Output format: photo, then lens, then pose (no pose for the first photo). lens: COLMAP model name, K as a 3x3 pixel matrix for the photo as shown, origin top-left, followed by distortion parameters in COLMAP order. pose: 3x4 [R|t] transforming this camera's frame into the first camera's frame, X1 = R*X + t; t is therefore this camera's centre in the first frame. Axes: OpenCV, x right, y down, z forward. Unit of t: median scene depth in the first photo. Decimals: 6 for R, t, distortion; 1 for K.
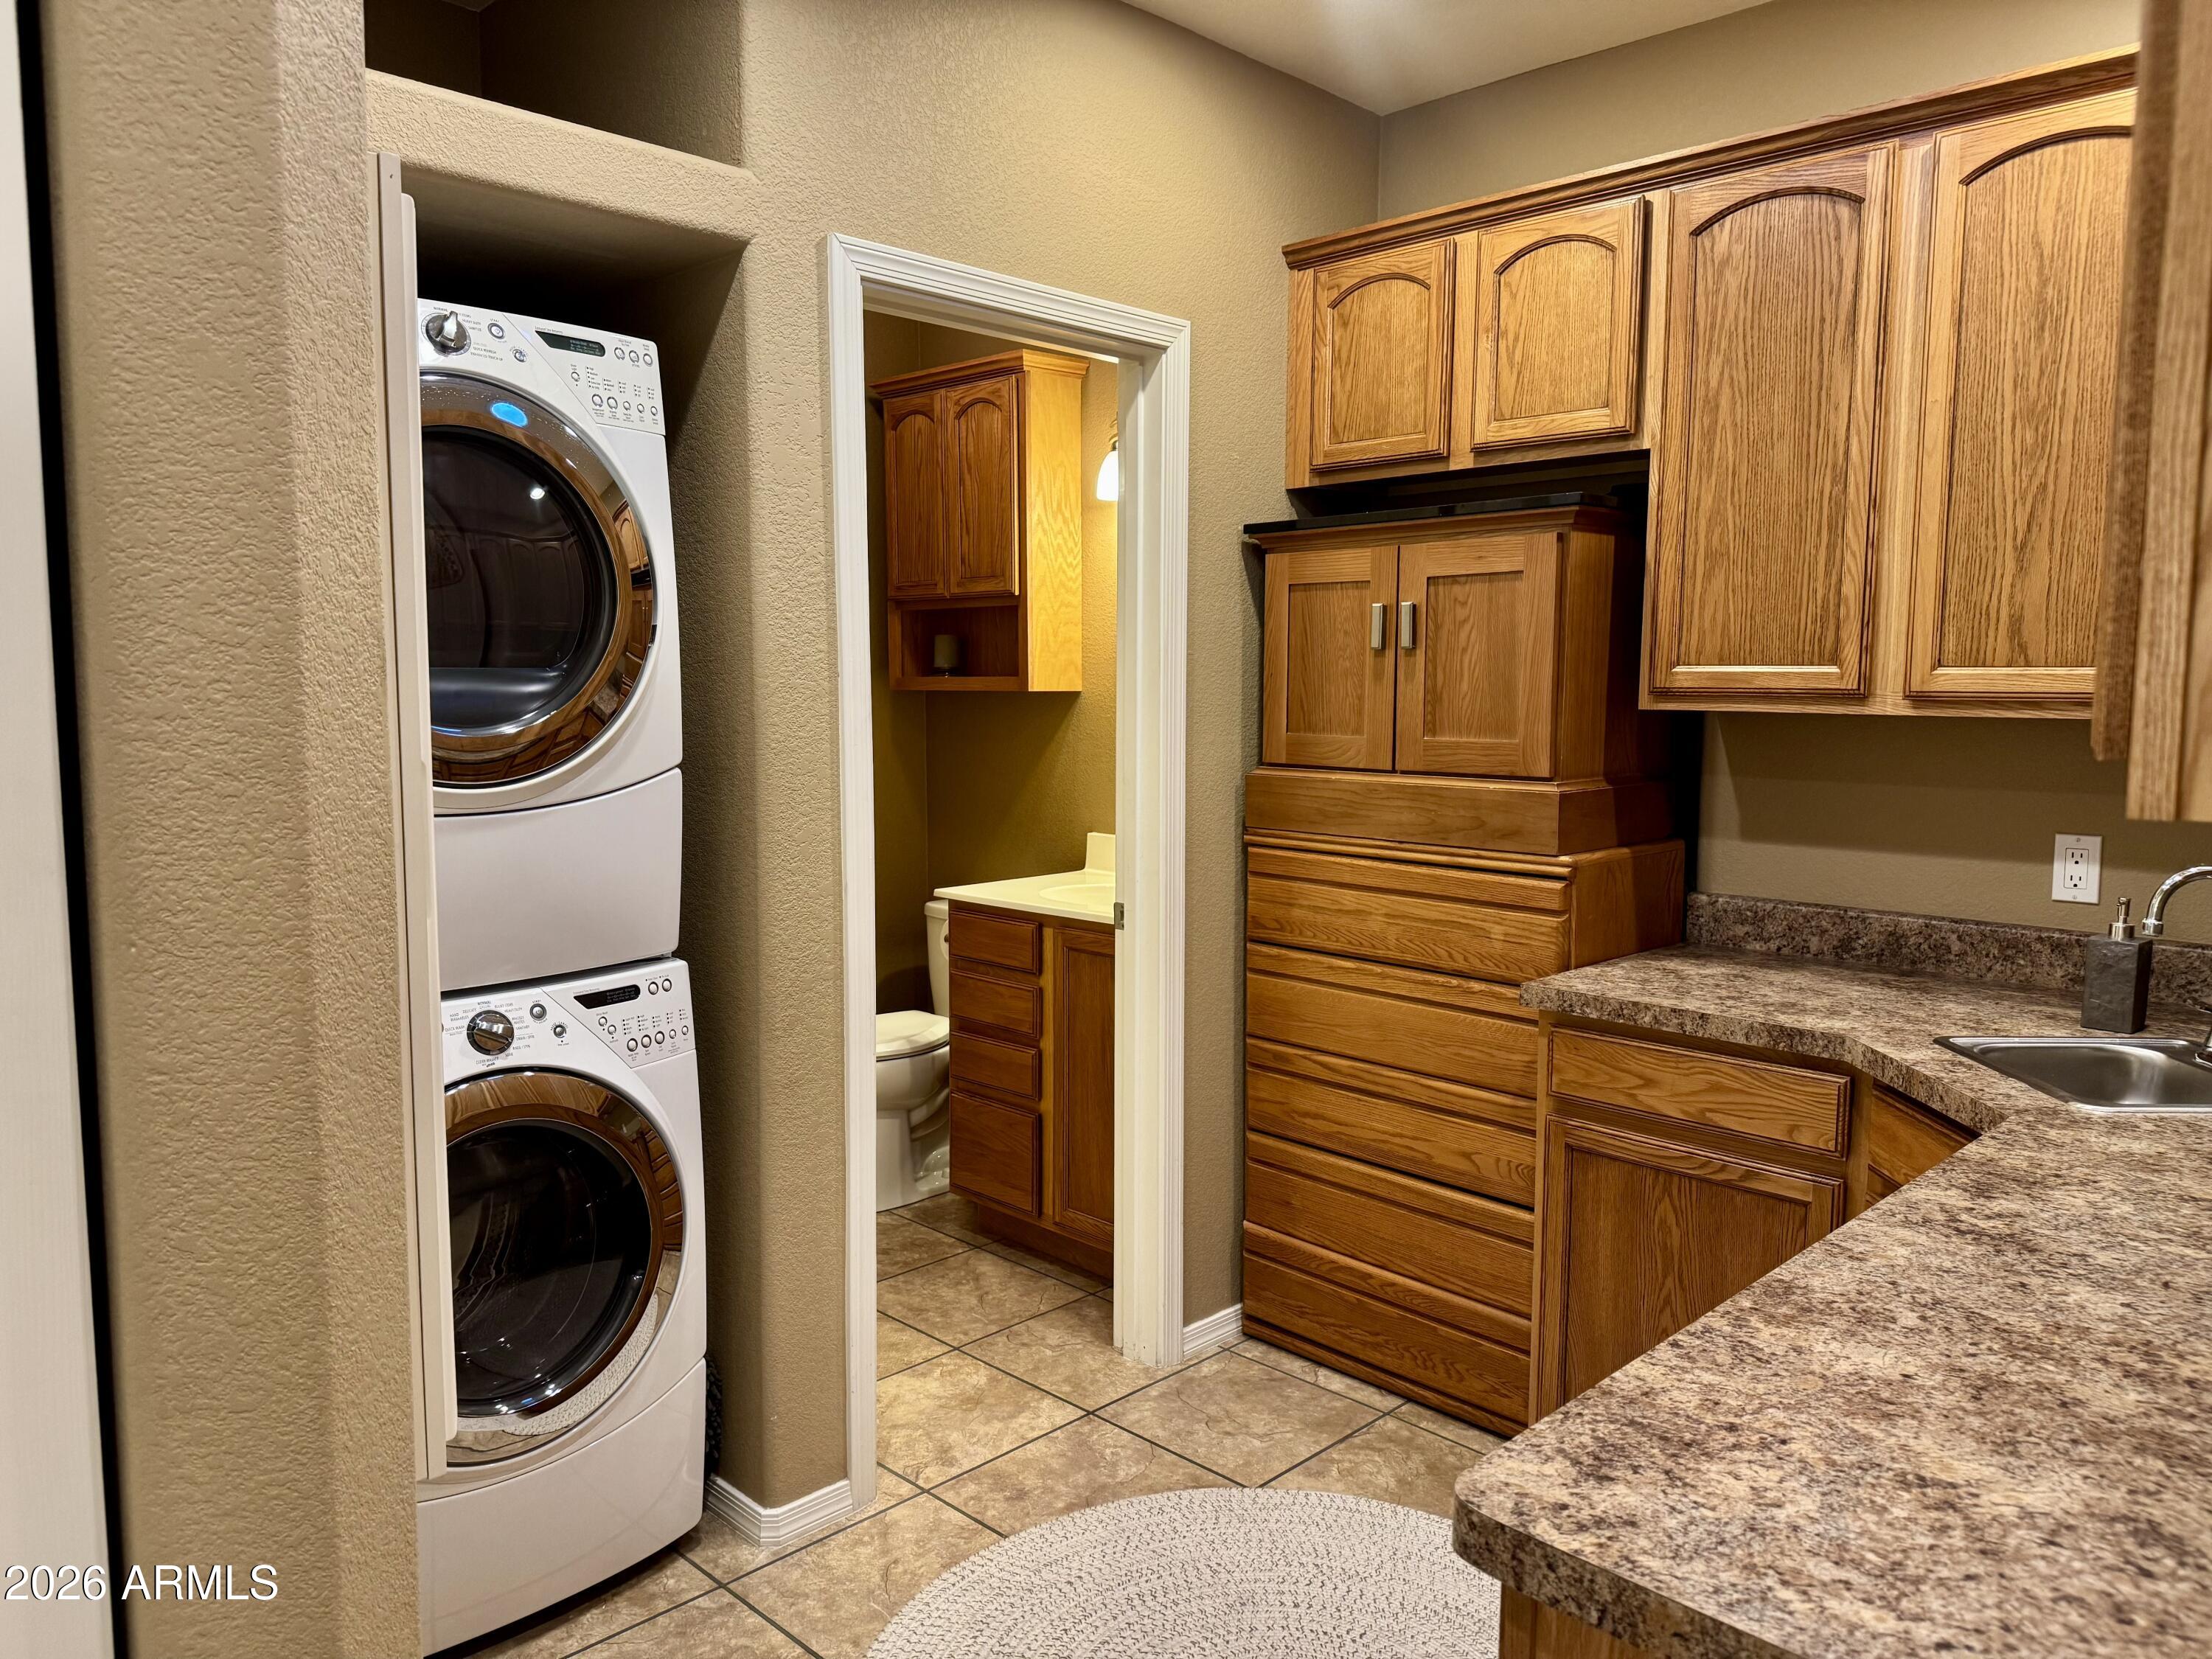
lens RADIAL K [[1542.6, 0, 1106.0], [0, 1542.6, 829.5], [0, 0, 1]] dist [0.065120, -0.103847]
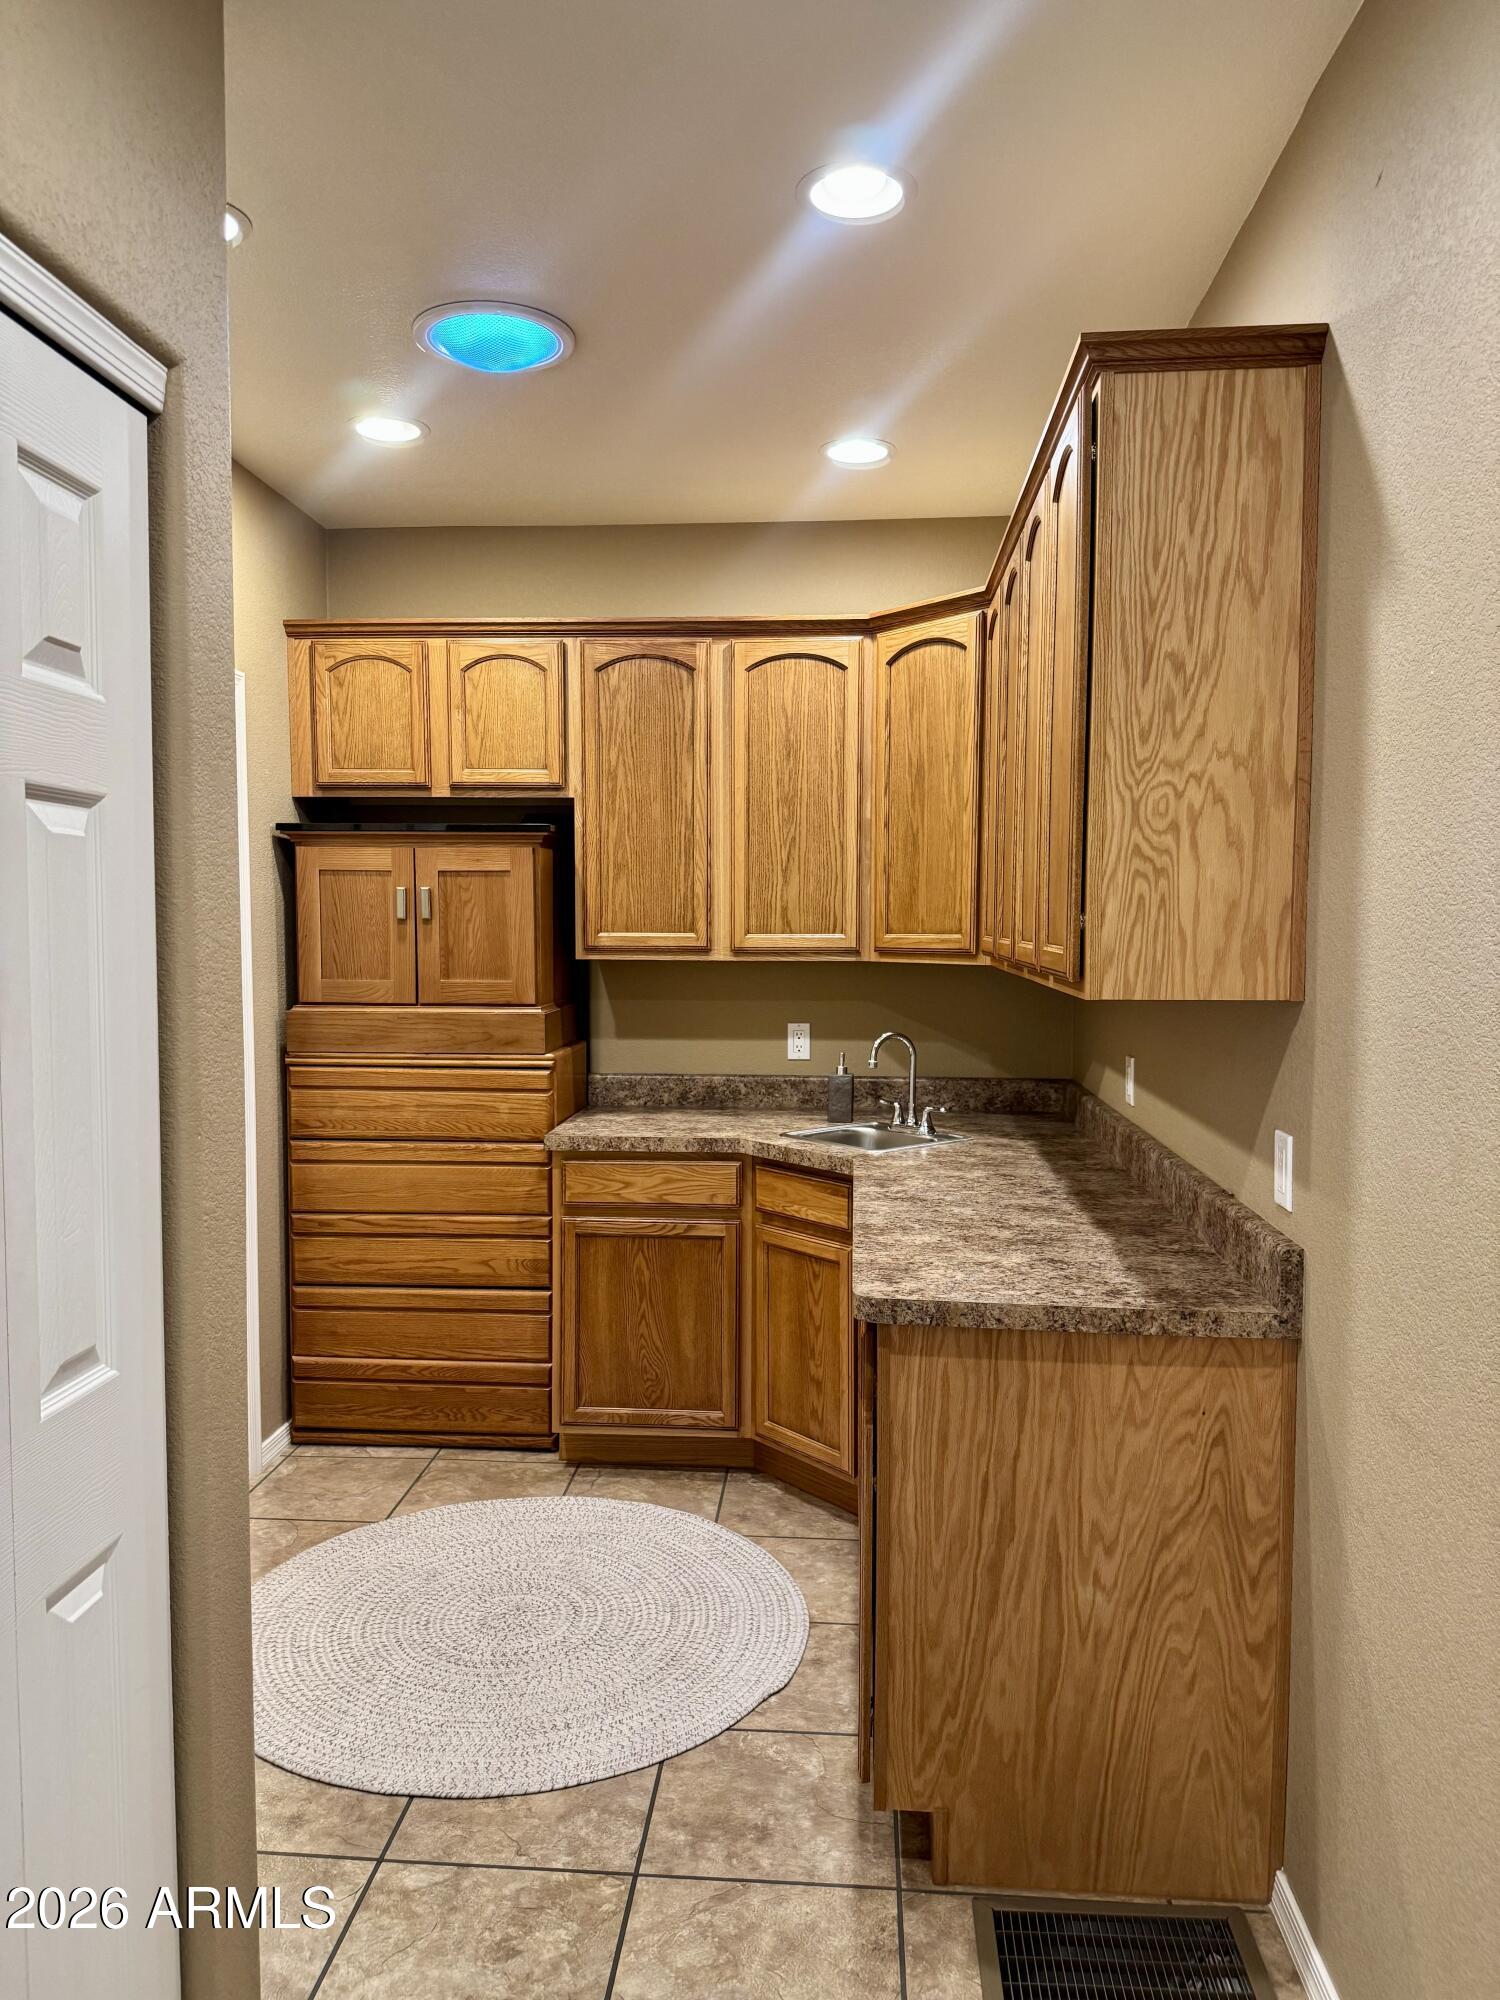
lens RADIAL K [[1365.5, 0, 750.0], [0, 1365.5, 1000.0], [0, 0, 1]] dist [0.133763, -0.343902]
pose [[0.756284, -0.038782, 0.653093, -0.445148], [0.066021, 0.997670, -0.017209, 0.000250], [-0.650903, 0.056133, 0.757082, -0.178204]]
